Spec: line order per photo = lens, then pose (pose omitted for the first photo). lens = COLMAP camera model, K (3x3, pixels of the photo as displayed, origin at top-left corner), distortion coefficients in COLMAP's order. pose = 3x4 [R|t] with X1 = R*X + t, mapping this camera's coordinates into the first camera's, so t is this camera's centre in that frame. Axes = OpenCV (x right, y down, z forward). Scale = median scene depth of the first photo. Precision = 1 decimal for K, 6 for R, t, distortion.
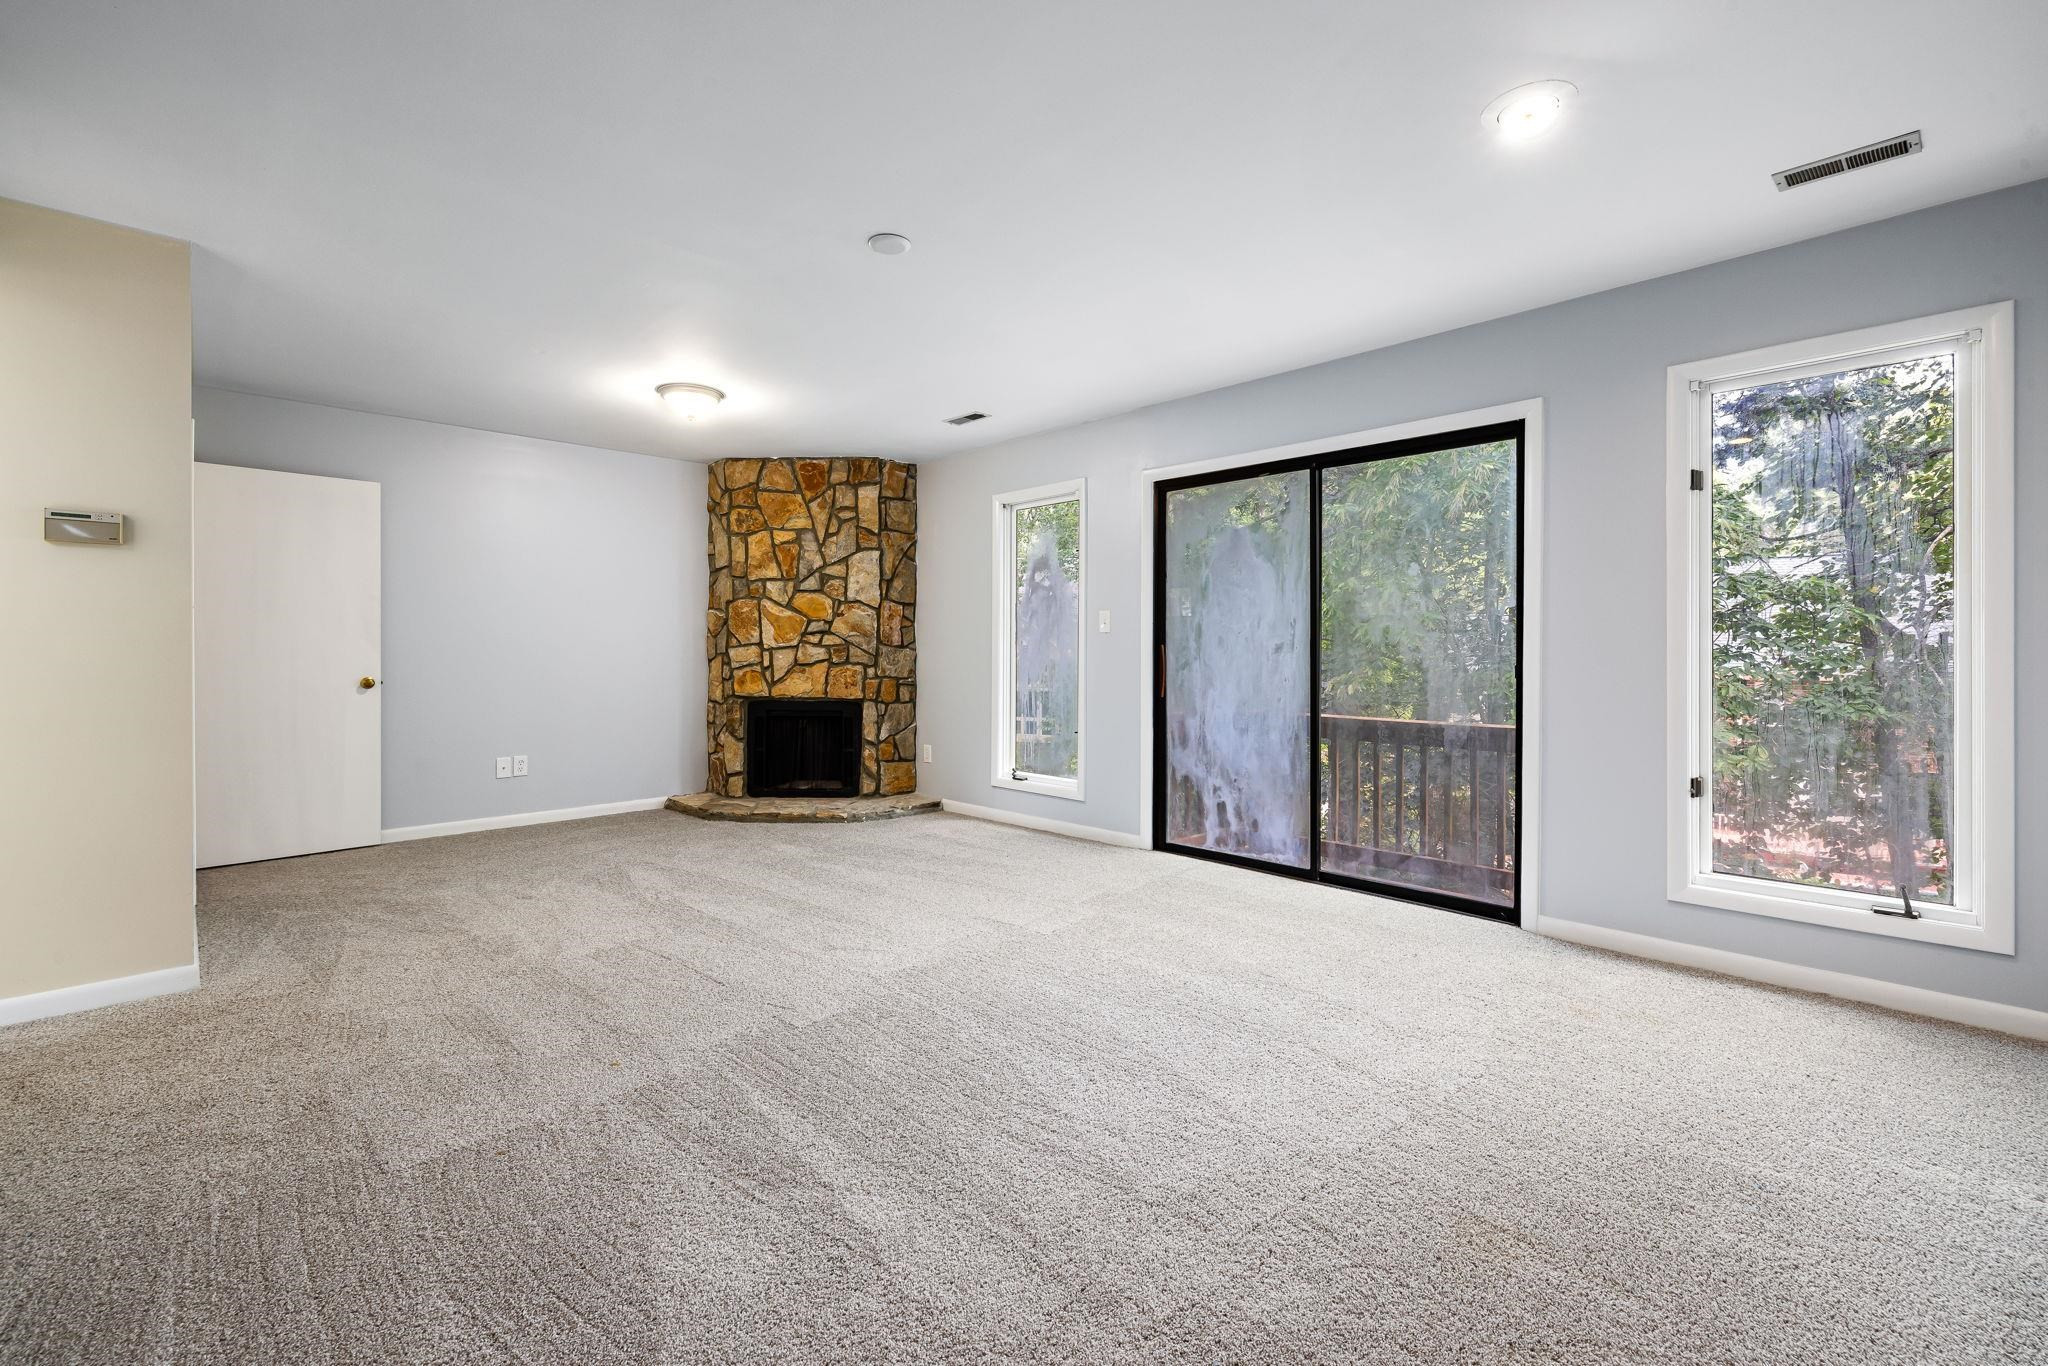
lens RADIAL K [[873.1, 0, 1019.5], [0, 873.1, 679.7], [0, 0, 1]] dist [0.002229, 0.000070]
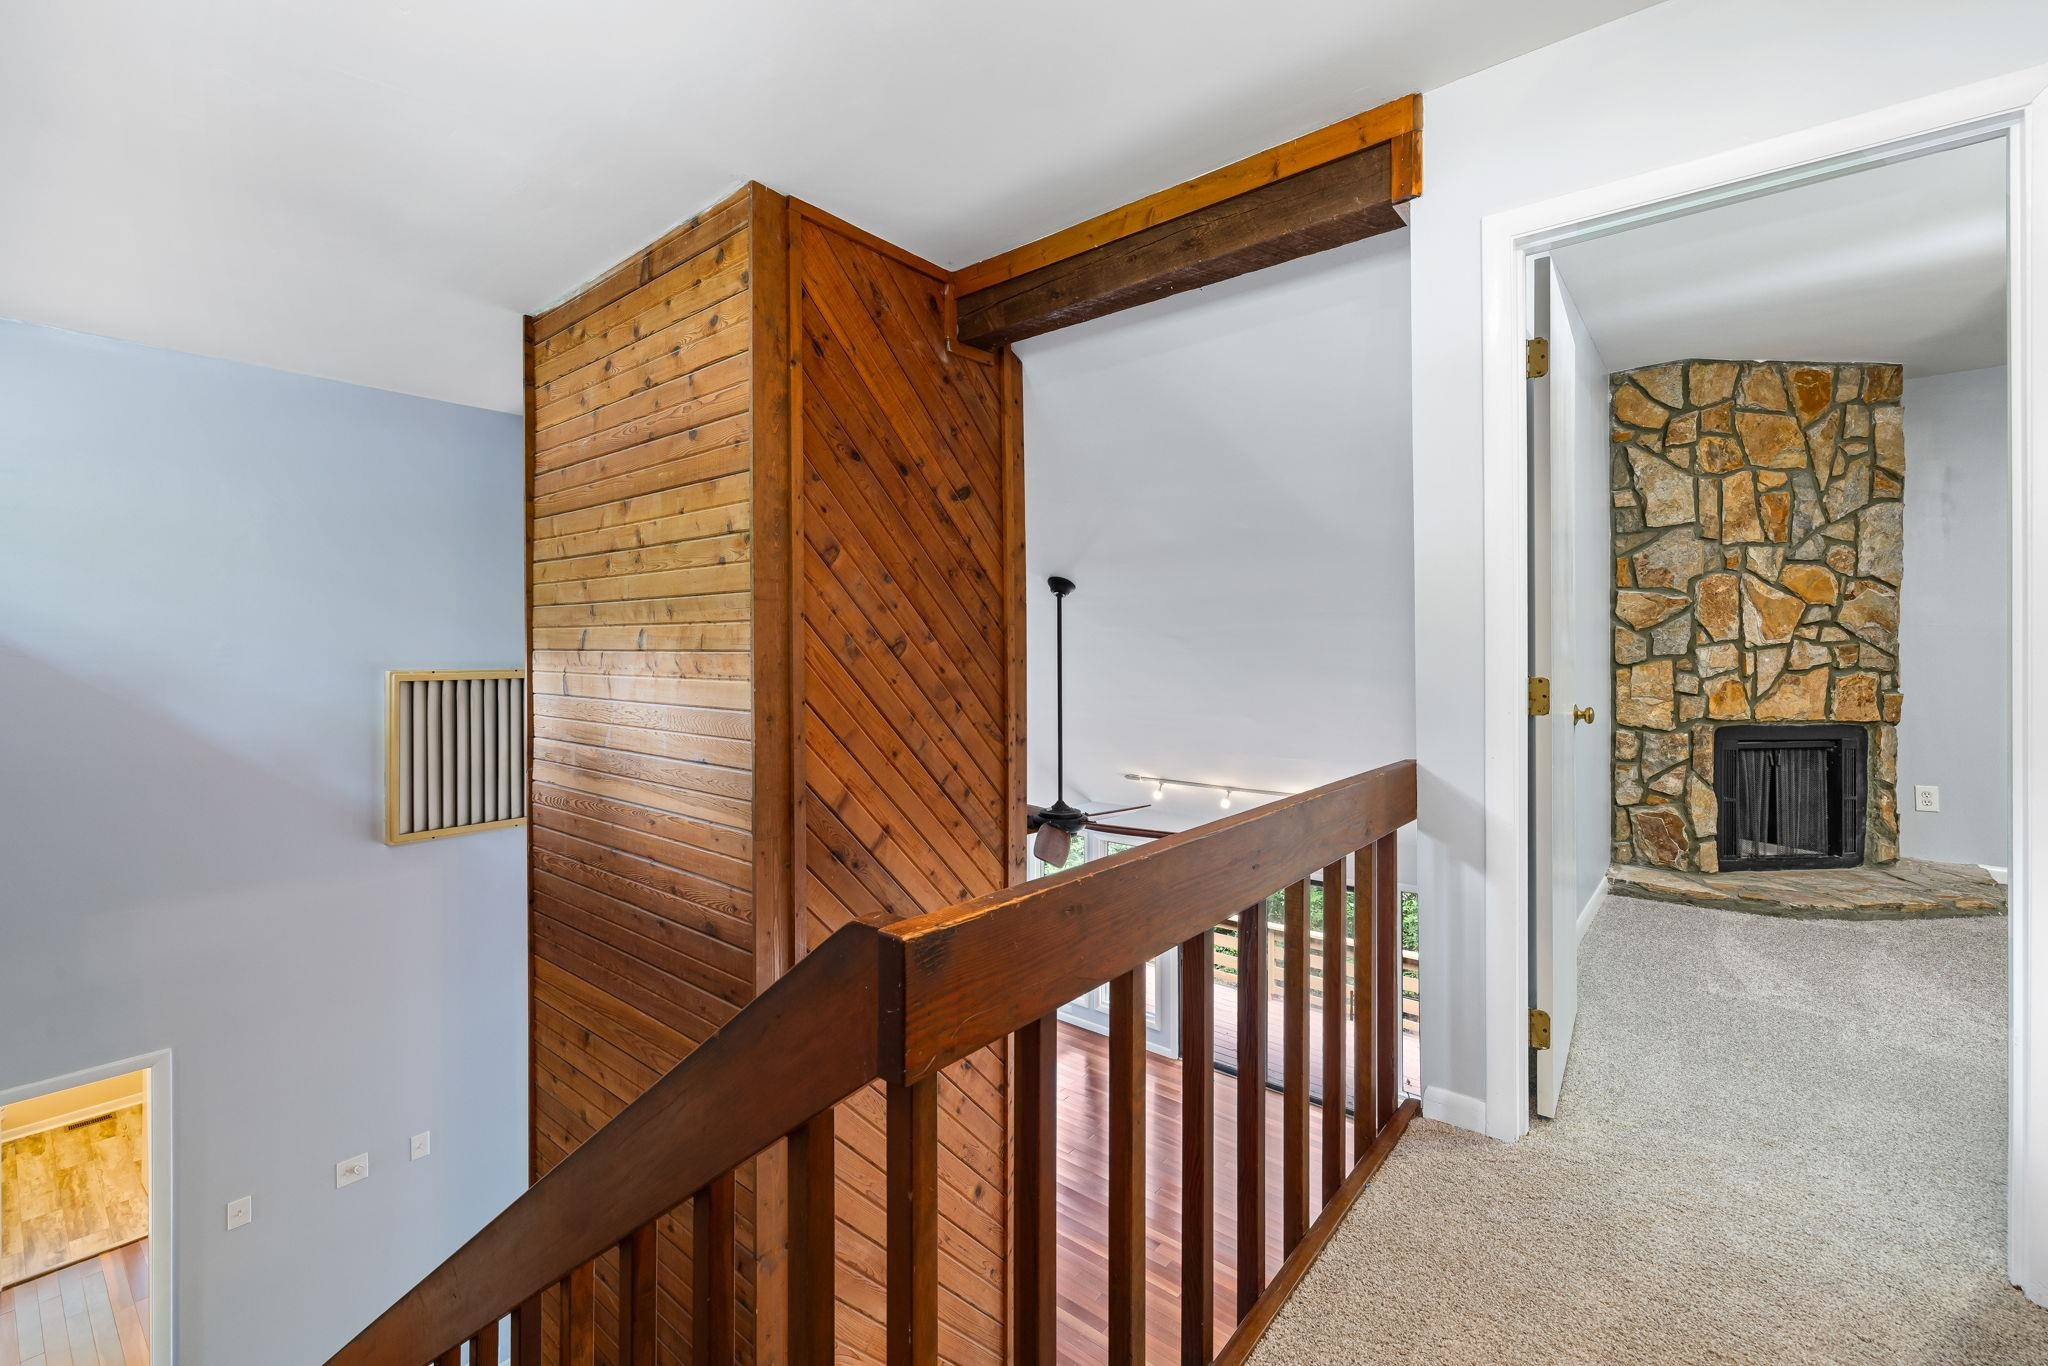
lens RADIAL K [[873.1, 0, 1018.4], [0, 873.1, 667.4], [0, 0, 1]] dist [0.002229, 0.000070]
pose [[0.993205, -0.007687, 0.116128, -0.919499], [0.007970, 0.999966, -0.001979, -0.023854], [-0.116109, 0.002891, 0.993232, 0.403971]]
